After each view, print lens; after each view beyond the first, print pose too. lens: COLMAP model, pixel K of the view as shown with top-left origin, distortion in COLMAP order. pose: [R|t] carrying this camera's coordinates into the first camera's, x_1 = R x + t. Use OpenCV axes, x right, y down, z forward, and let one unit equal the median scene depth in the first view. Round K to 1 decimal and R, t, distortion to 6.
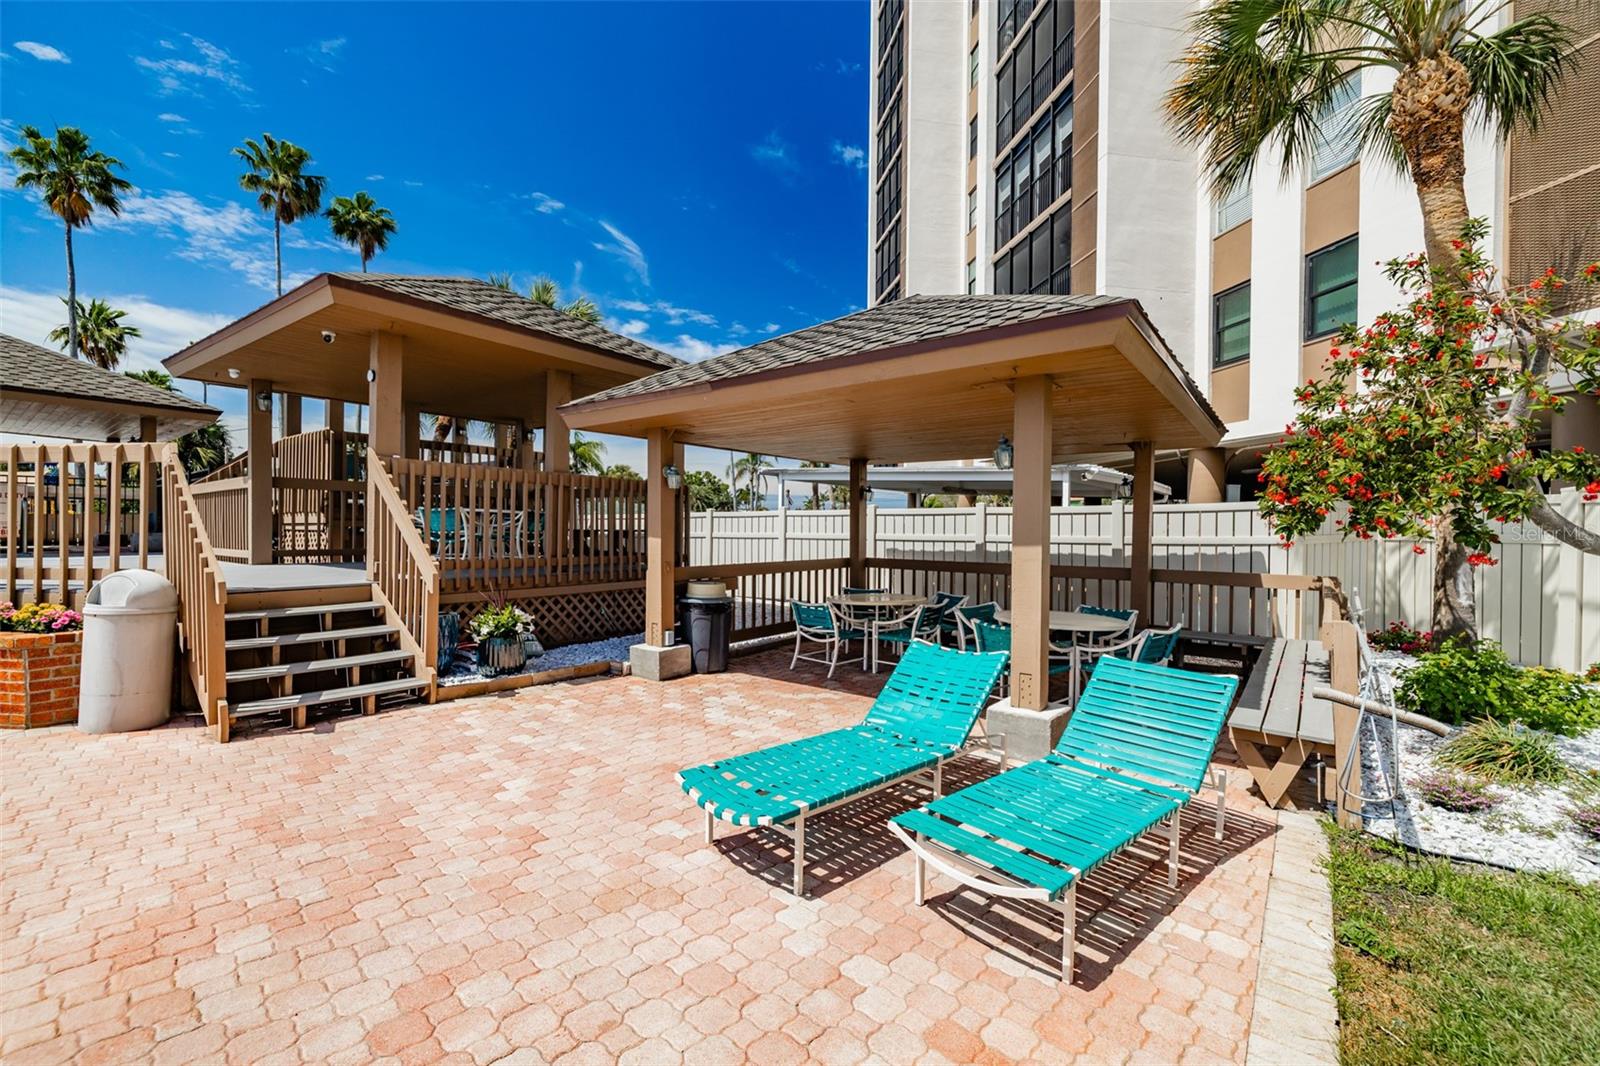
lens RADIAL K [[686.1, 0, 807.1], [0, 686.1, 532.1], [0, 0, 1]] dist [0.001679, 0.000559]
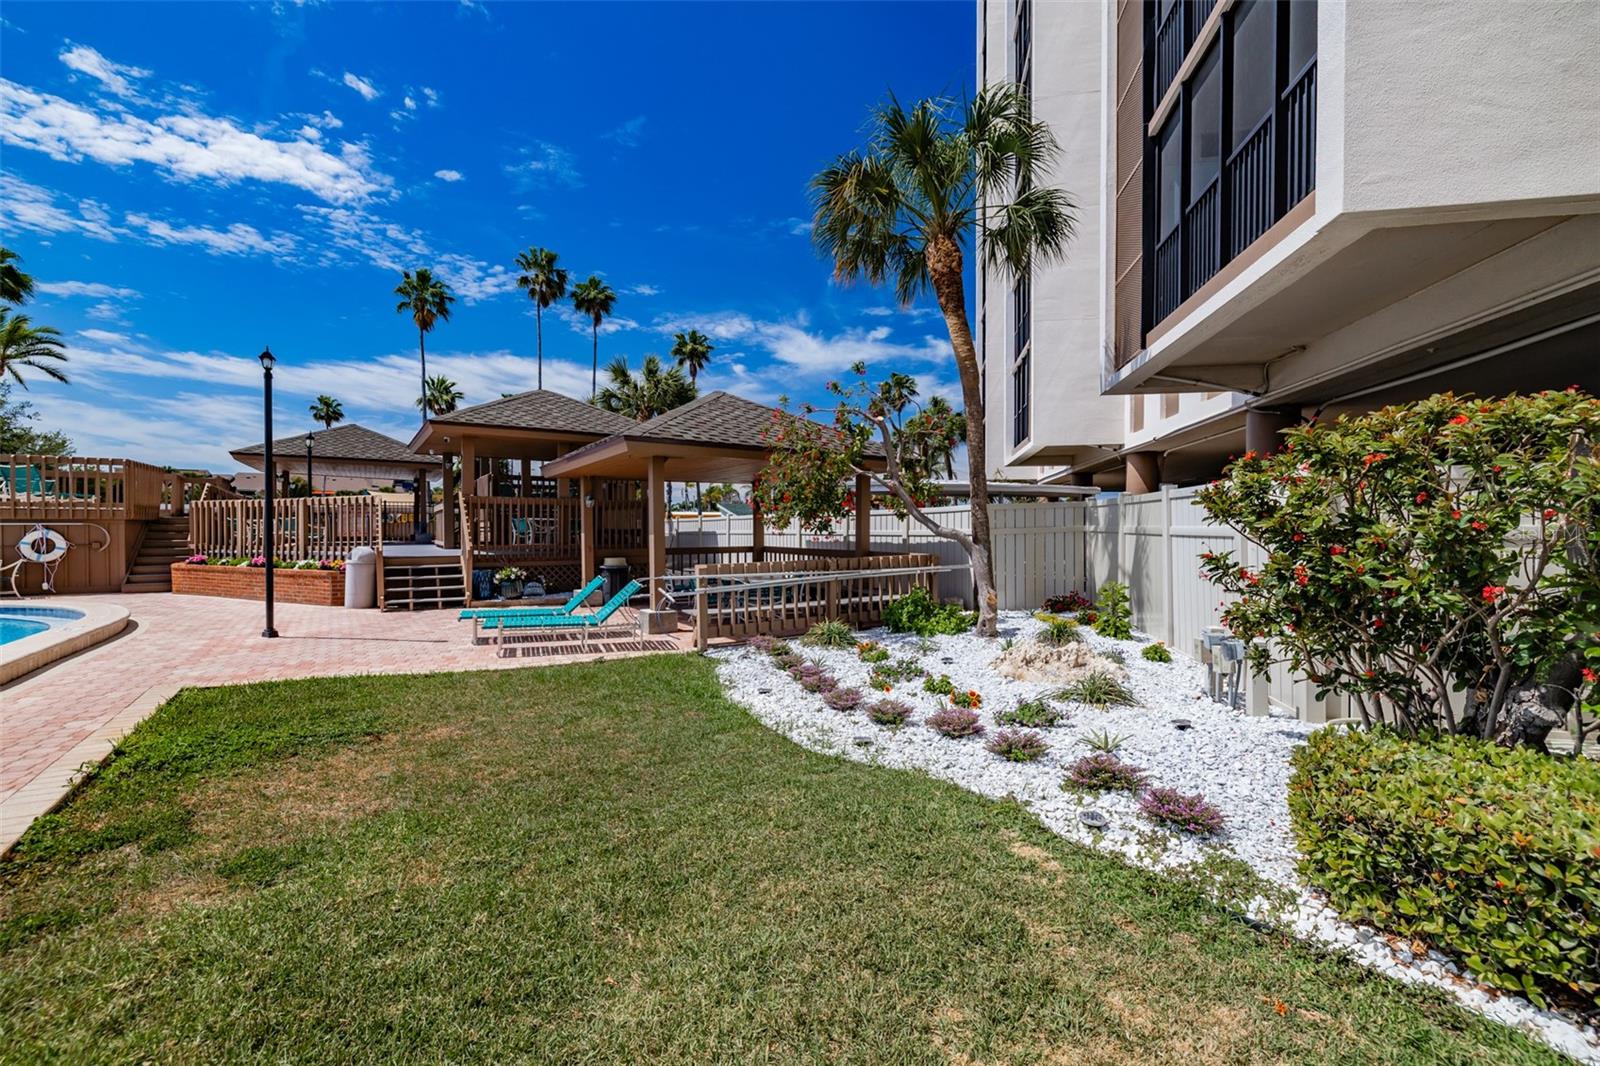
lens RADIAL K [[686.1, 0, 789.1], [0, 686.1, 532.8], [0, 0, 1]] dist [0.001679, 0.000559]
pose [[0.929168, 0.000994, -0.369656, 0.226345], [-0.001163, 0.999999, -0.000233, 0.003728], [0.369655, 0.000646, 0.929169, -0.108852]]
